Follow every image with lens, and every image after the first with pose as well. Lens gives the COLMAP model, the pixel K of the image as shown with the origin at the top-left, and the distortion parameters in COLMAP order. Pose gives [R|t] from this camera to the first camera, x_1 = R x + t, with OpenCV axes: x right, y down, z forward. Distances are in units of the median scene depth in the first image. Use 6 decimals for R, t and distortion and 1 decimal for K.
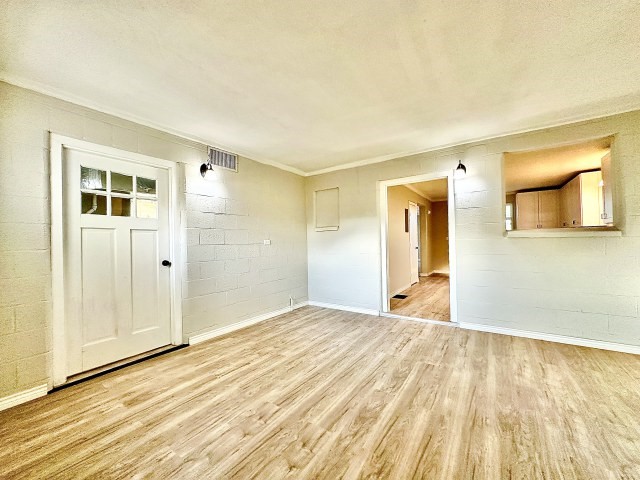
lens RADIAL K [[253.8, 0, 319.0], [0, 253.8, 240.1], [0, 0, 1]] dist [0.000519, 0.000114]
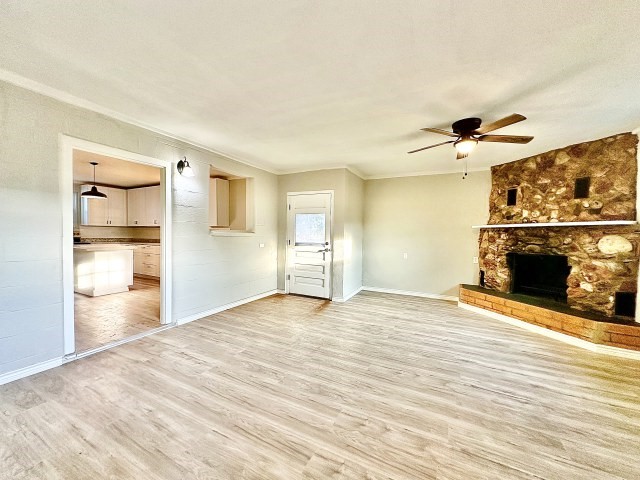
lens RADIAL K [[253.8, 0, 319.0], [0, 253.8, 240.1], [0, 0, 1]] dist [0.000519, 0.000114]
pose [[-0.118333, -0.007903, 0.992942, -0.669858], [-0.017229, 0.999834, 0.005905, -0.005969], [-0.992824, -0.016409, -0.118450, 0.785345]]
